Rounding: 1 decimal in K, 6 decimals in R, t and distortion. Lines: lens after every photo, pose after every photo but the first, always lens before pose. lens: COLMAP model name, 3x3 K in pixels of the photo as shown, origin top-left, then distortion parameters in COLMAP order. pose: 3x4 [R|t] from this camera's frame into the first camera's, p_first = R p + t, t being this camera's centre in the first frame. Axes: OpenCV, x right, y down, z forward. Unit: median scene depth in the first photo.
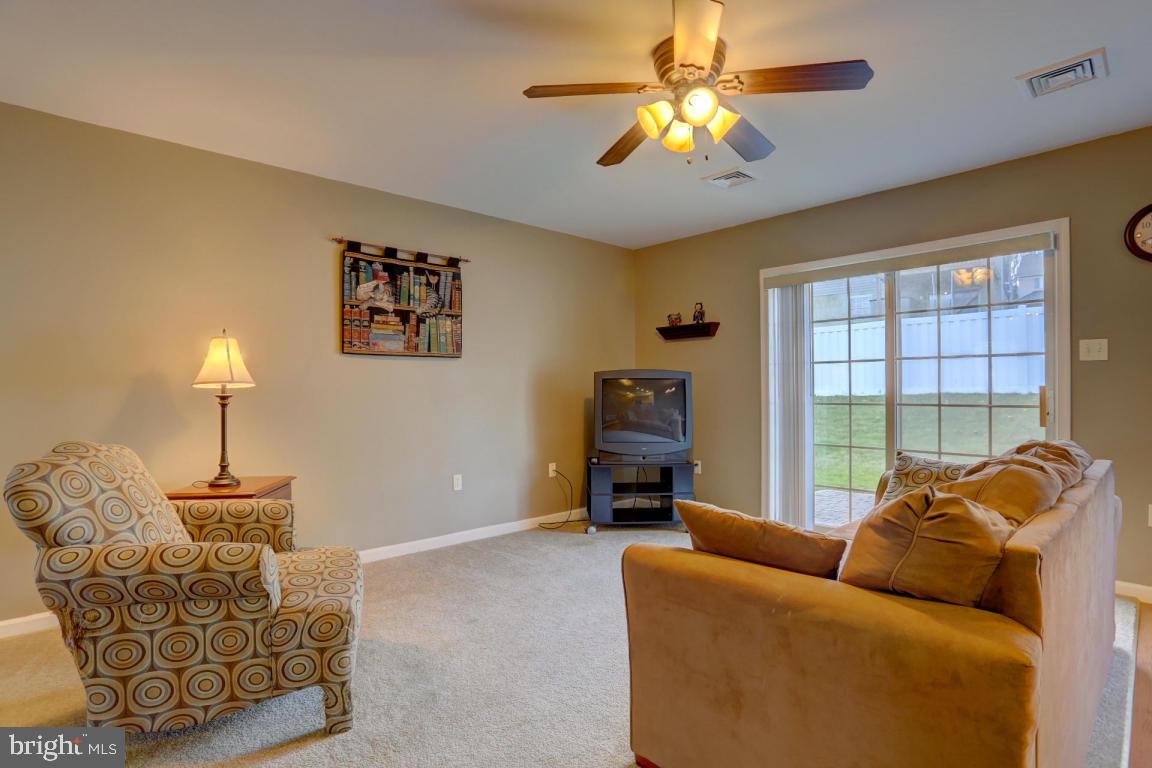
lens RADIAL K [[560.5, 0, 576.8], [0, 560.5, 389.8], [0, 0, 1]] dist [-0.076891, 0.033514]
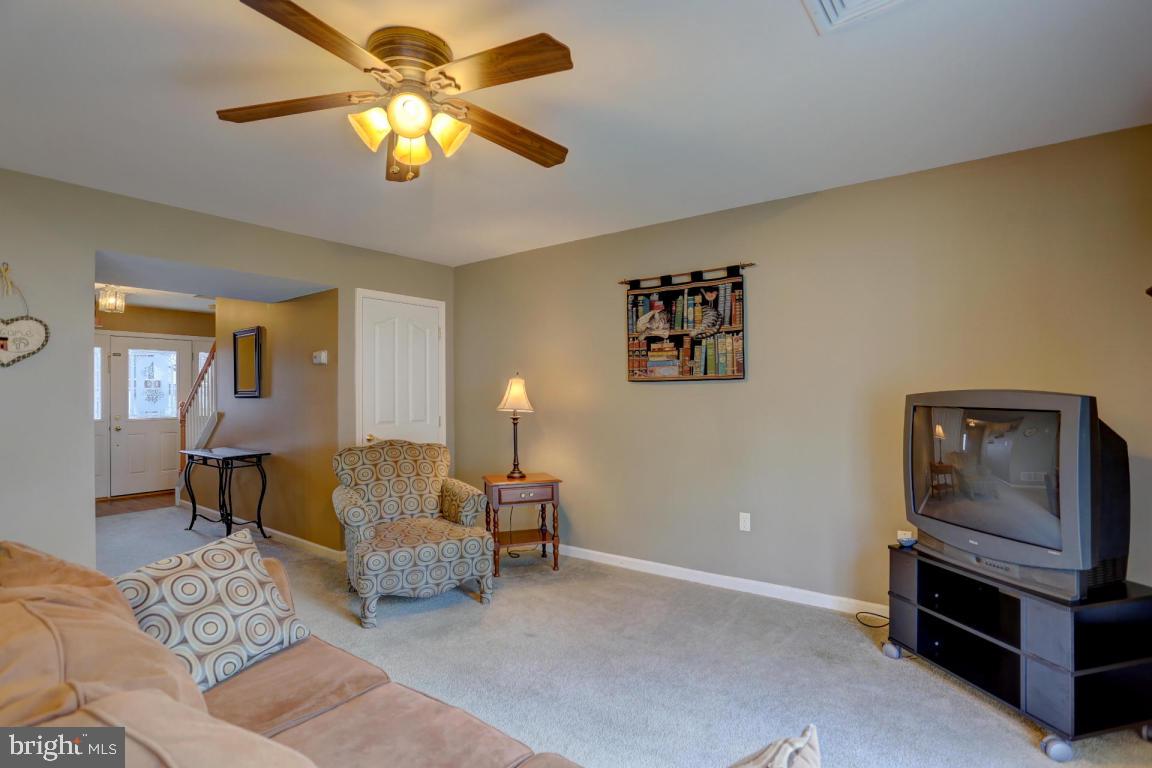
lens RADIAL K [[560.5, 0, 576.8], [0, 560.5, 389.8], [0, 0, 1]] dist [-0.076891, 0.033514]
pose [[0.190068, -0.004054, -0.981763, 0.630046], [0.004409, 0.999985, -0.003276, -0.041642], [0.981761, -0.003706, 0.190083, 0.623497]]
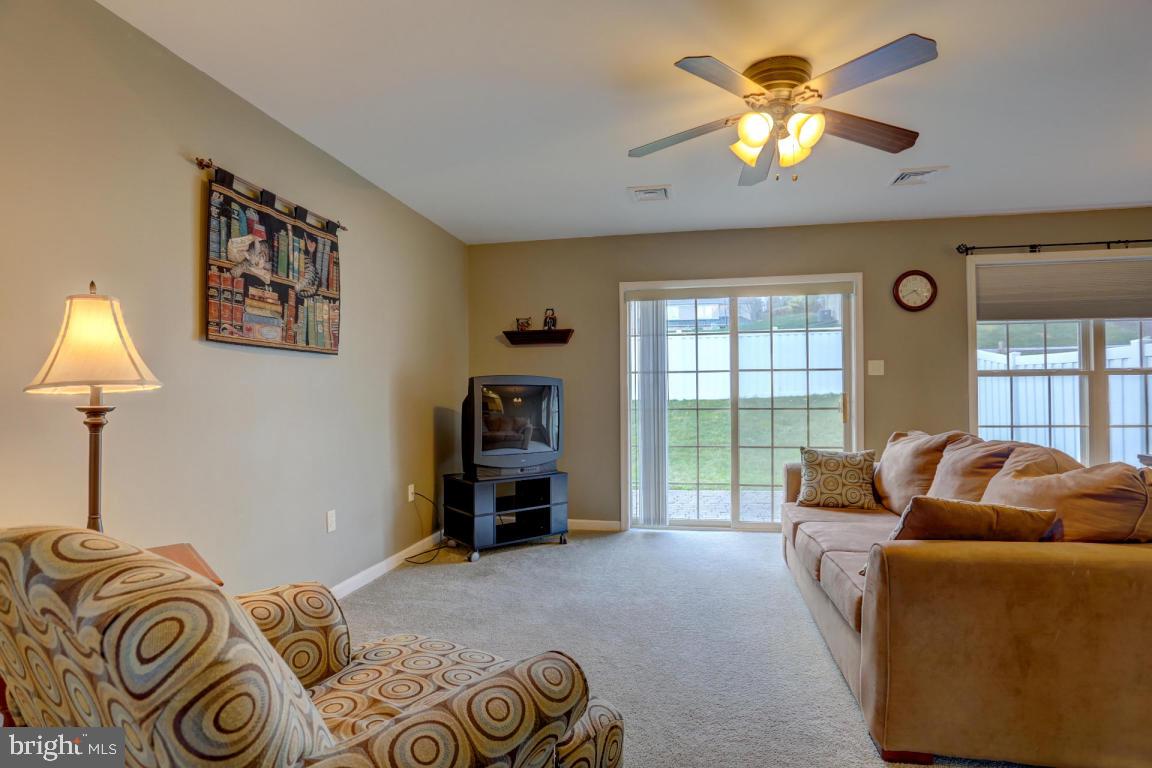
lens RADIAL K [[560.5, 0, 576.8], [0, 560.5, 389.8], [0, 0, 1]] dist [-0.076891, 0.033514]
pose [[0.810206, 0.005089, 0.586123, -0.409842], [0.003539, 0.999902, -0.013573, 0.001163], [-0.586134, 0.013071, 0.810109, 0.220652]]
